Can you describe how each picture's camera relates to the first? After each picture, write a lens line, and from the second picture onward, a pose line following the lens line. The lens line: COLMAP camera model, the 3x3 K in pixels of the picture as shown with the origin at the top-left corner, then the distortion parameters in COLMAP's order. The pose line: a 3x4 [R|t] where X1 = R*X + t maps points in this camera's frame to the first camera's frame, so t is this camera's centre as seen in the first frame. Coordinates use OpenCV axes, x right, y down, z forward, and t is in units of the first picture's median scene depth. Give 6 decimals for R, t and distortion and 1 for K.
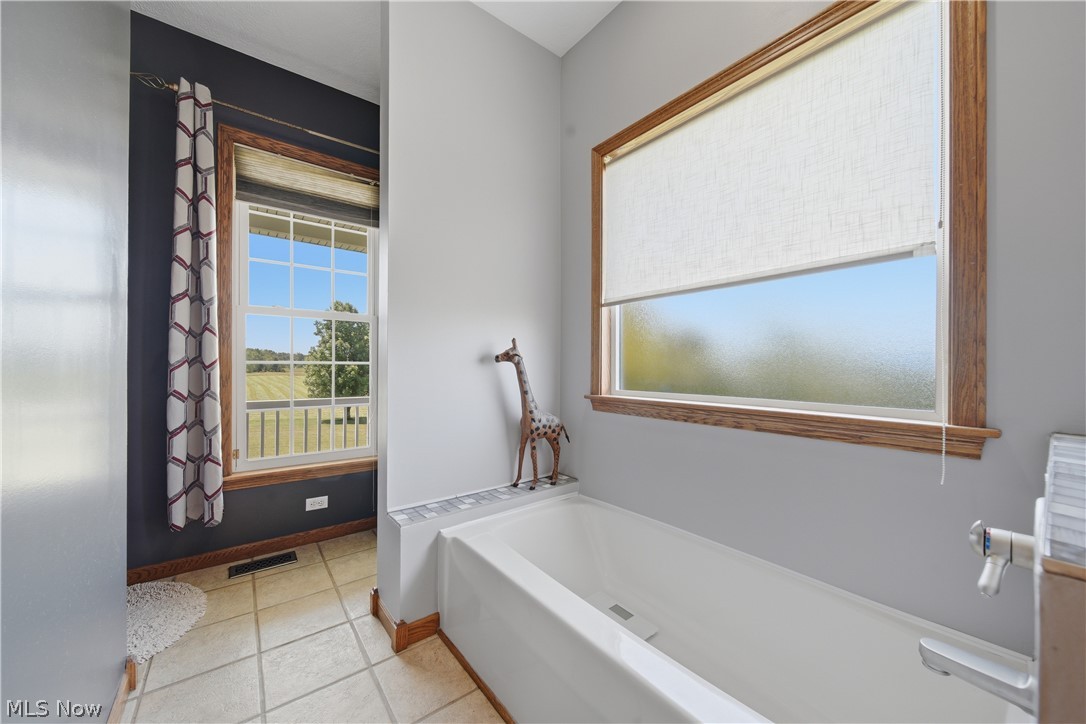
lens RADIAL K [[396.4, 0, 538.1], [0, 396.4, 363.9], [0, 0, 1]] dist [-0.001394, -0.000170]
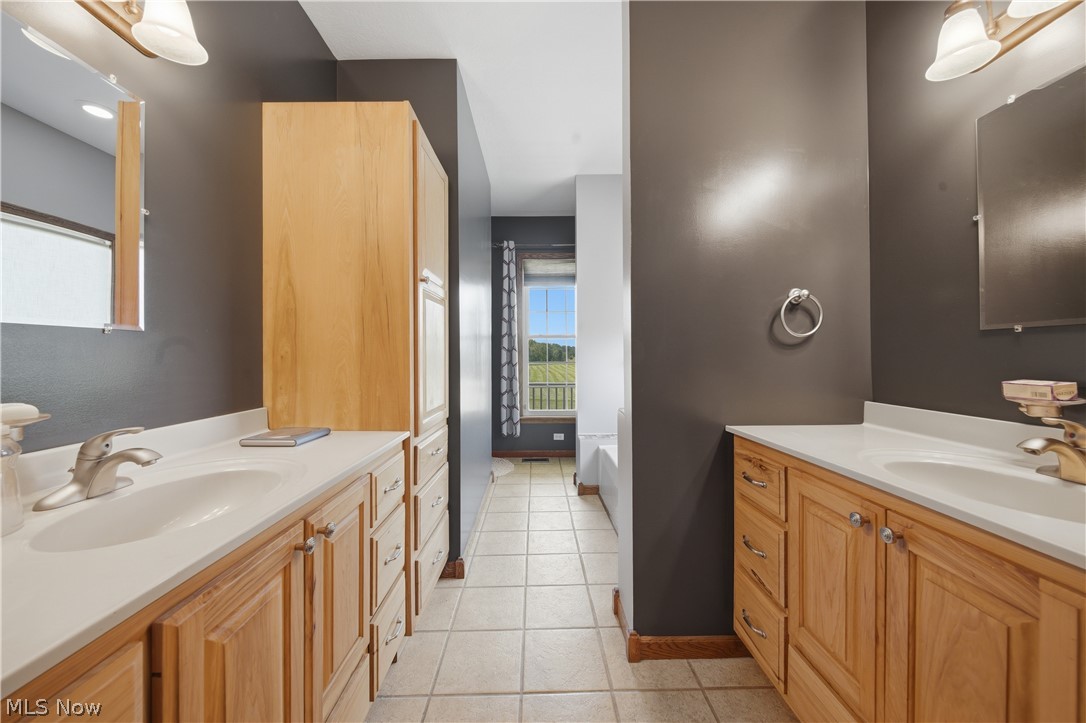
lens RADIAL K [[406.1, 0, 541.4], [0, 406.1, 357.8], [0, 0, 1]] dist [-0.000080, -0.000001]
pose [[0.804370, 0.000433, -0.594129, 0.660878], [0.005690, 0.999948, 0.008432, -0.056207], [0.594101, -0.010163, 0.804326, -0.762566]]
